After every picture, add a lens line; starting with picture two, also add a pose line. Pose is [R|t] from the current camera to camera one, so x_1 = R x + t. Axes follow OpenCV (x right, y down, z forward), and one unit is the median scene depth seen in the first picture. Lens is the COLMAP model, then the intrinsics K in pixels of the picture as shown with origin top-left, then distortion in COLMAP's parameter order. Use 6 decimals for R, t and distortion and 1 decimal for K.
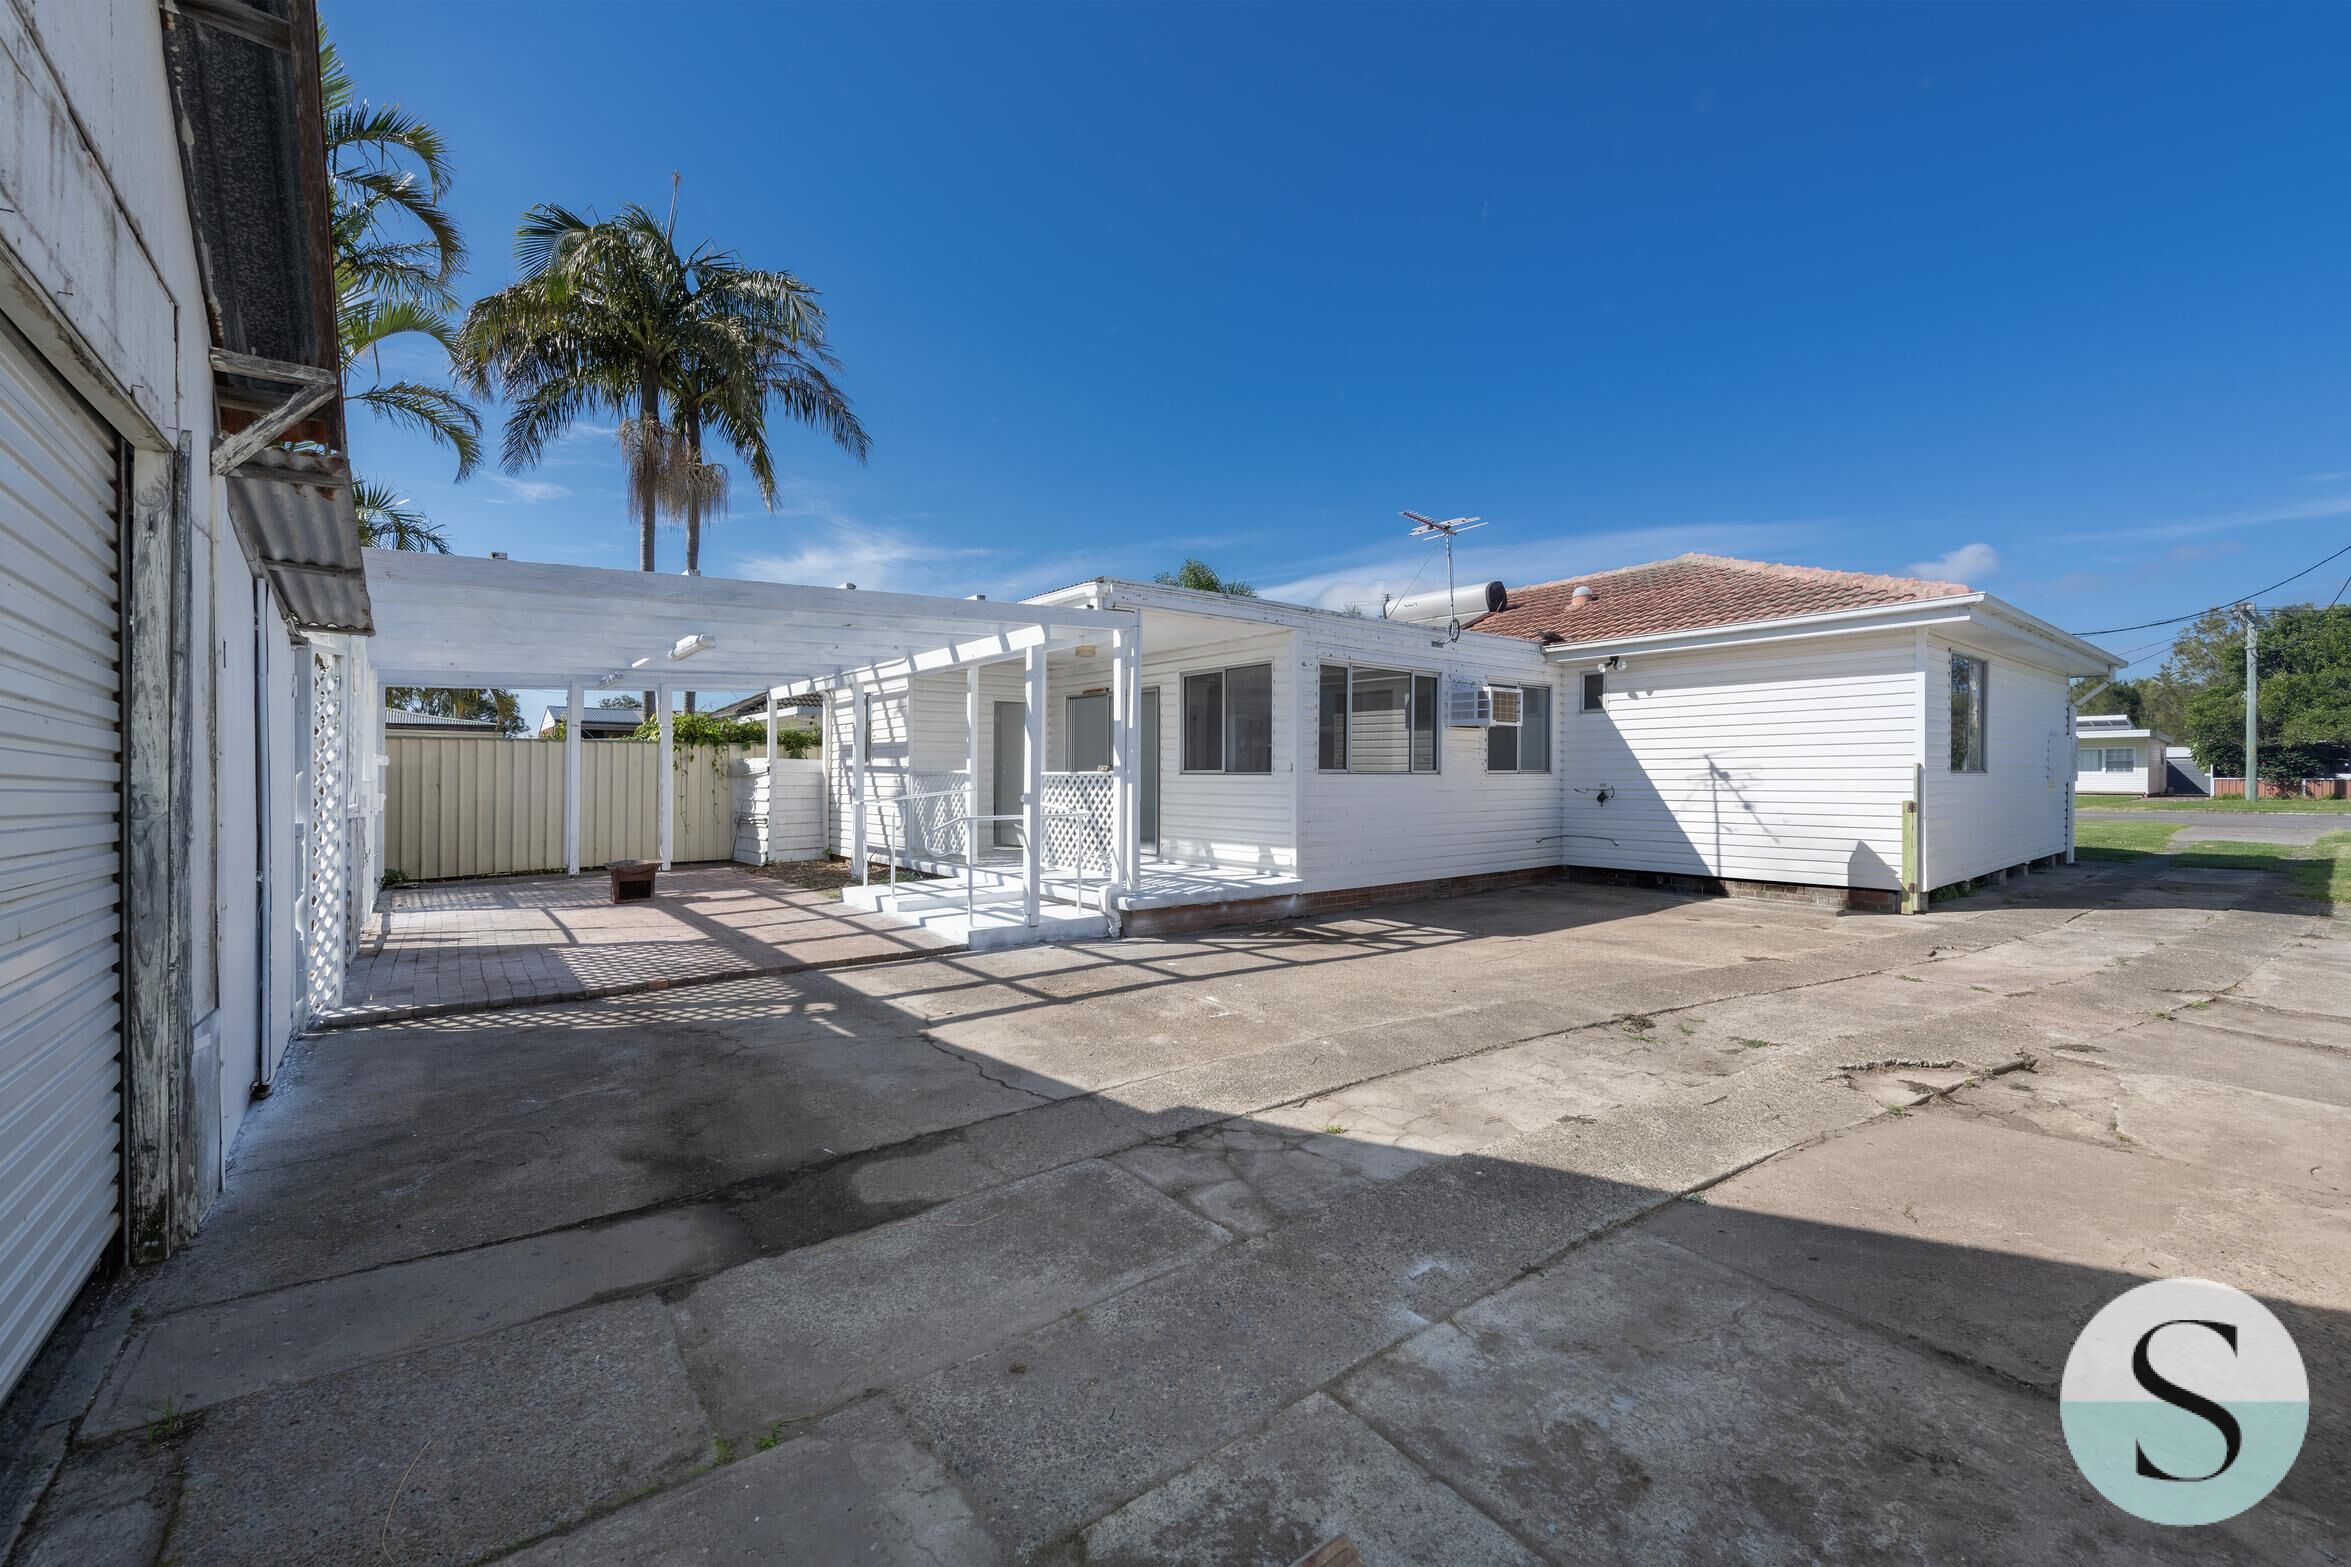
lens RADIAL K [[946.7, 0, 1176.7], [0, 946.7, 769.0], [0, 0, 1]] dist [0.023056, -0.000342]
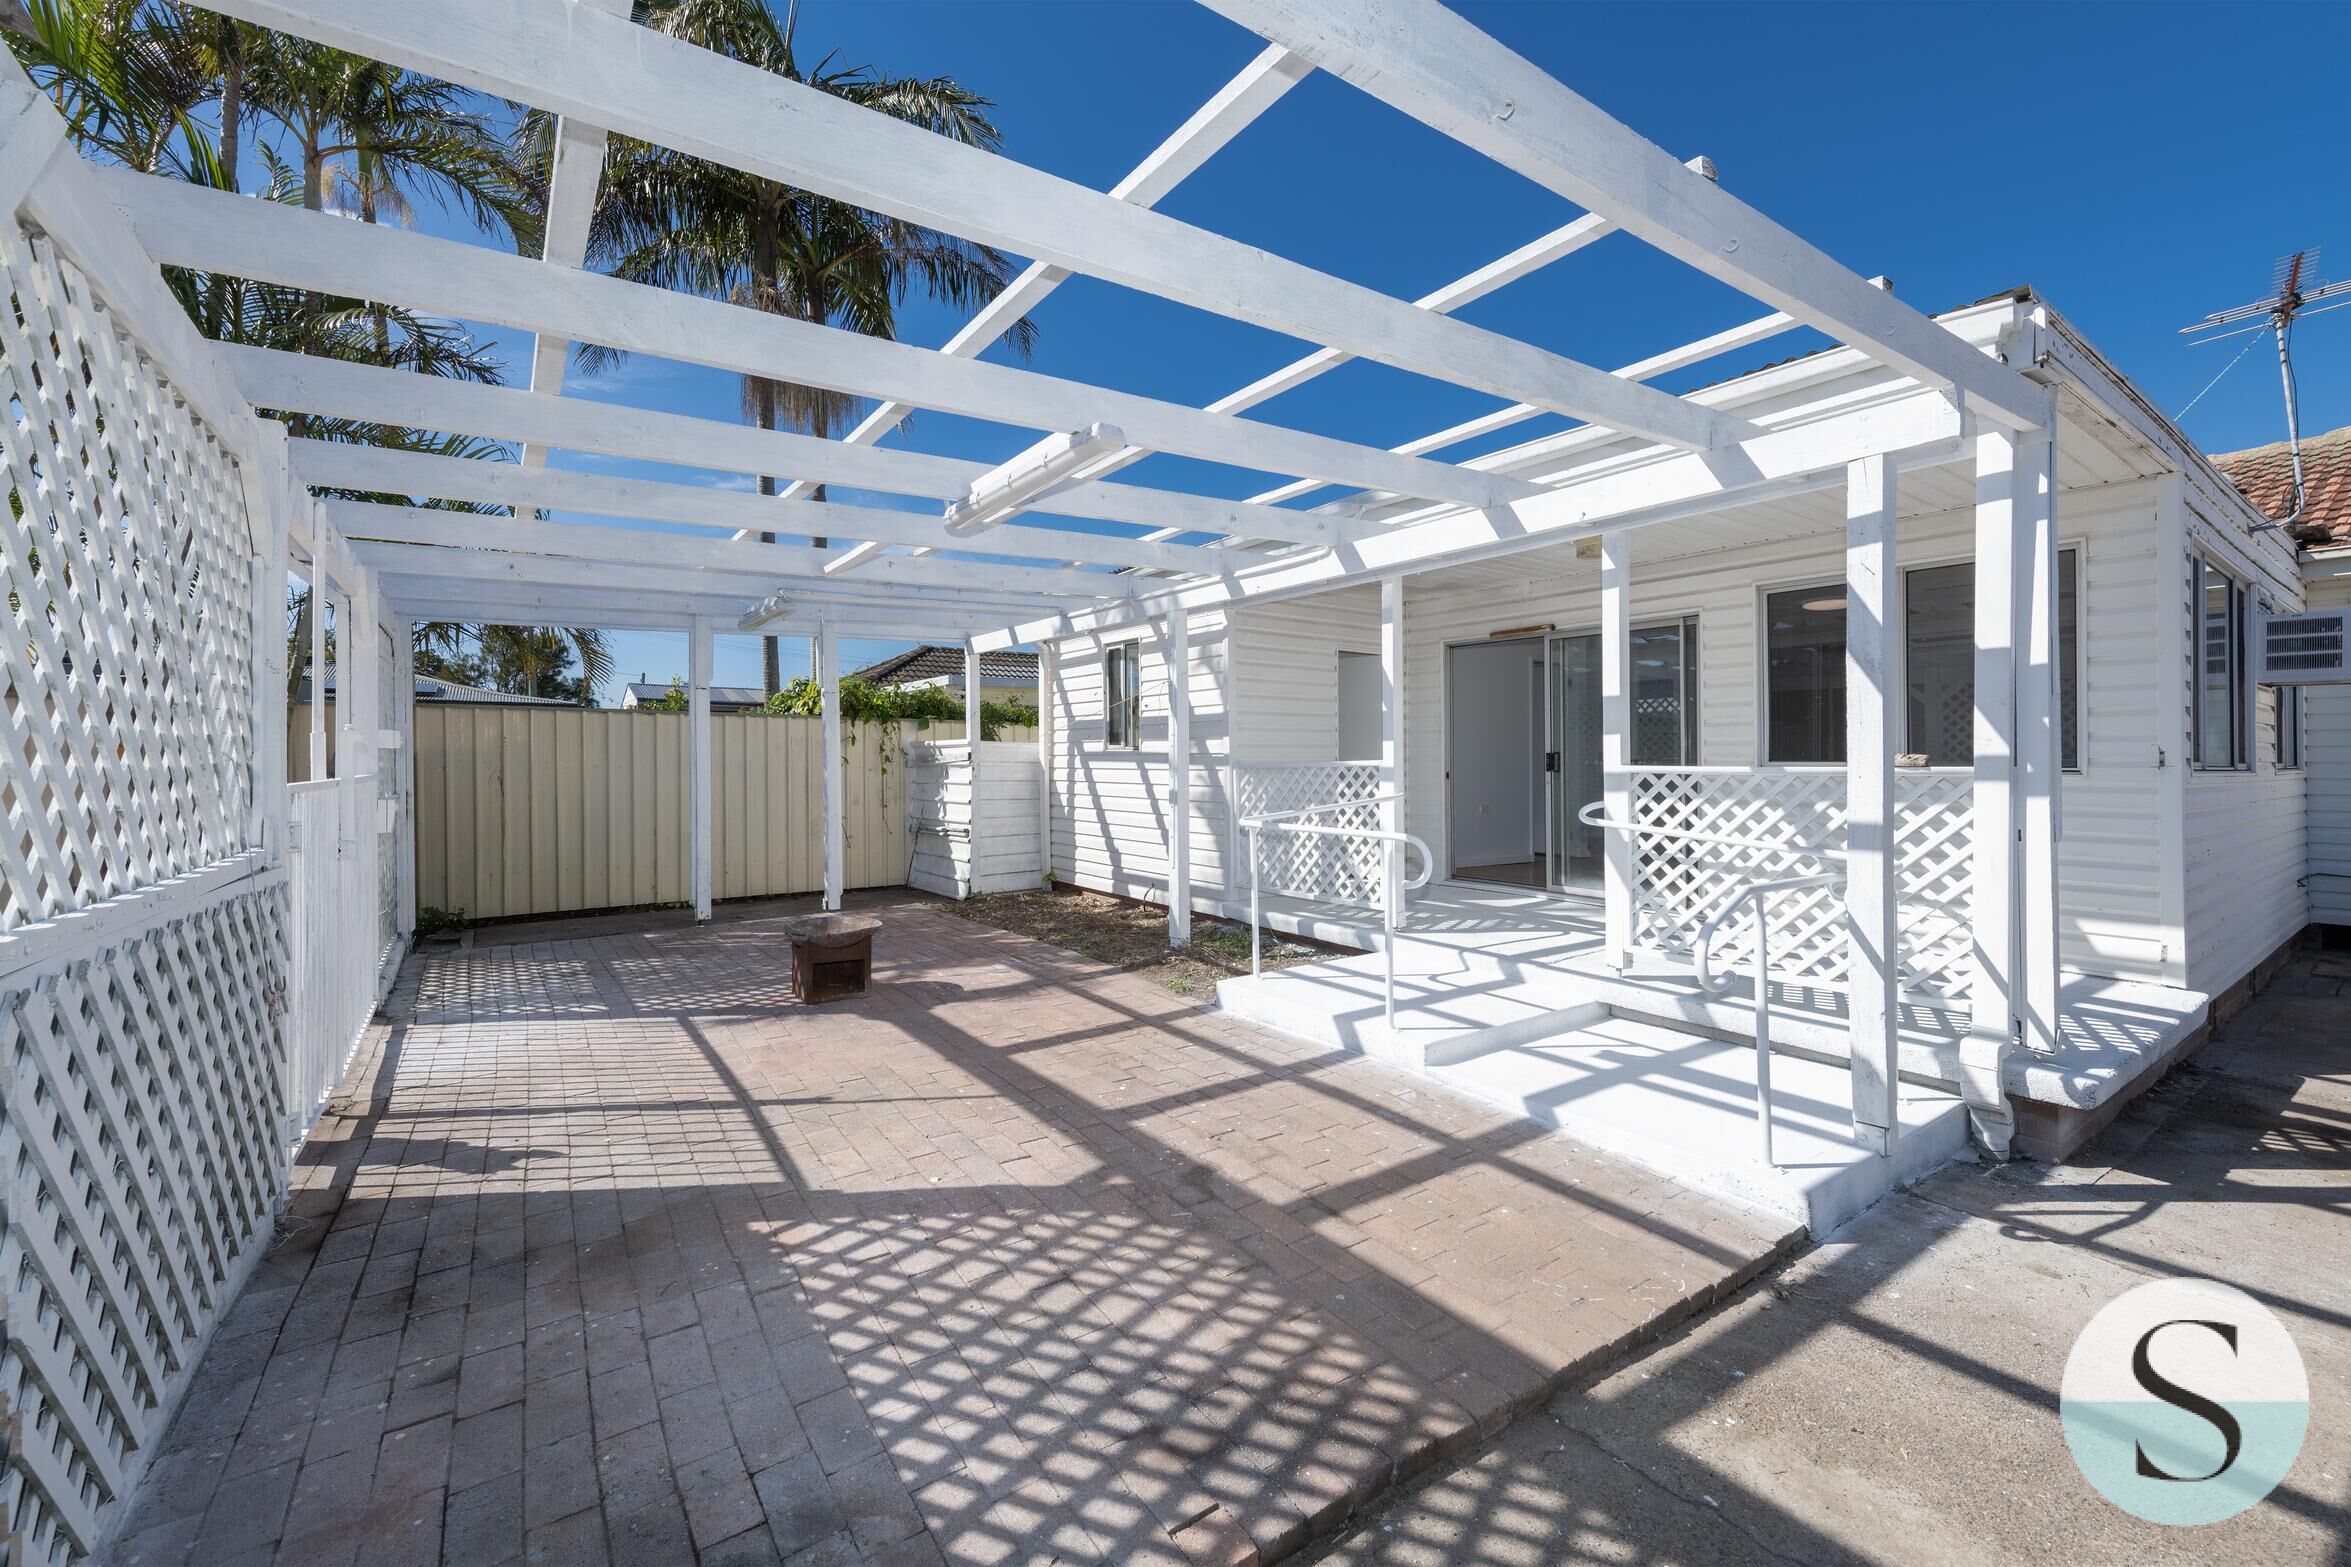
lens RADIAL K [[946.7, 0, 1176.8], [0, 946.7, 788.5], [0, 0, 1]] dist [0.023056, -0.000342]
pose [[0.998559, 0.006127, -0.053318, -0.276959], [-0.004287, 0.999393, 0.034563, -0.001086], [0.053497, -0.034284, 0.997979, 0.376478]]
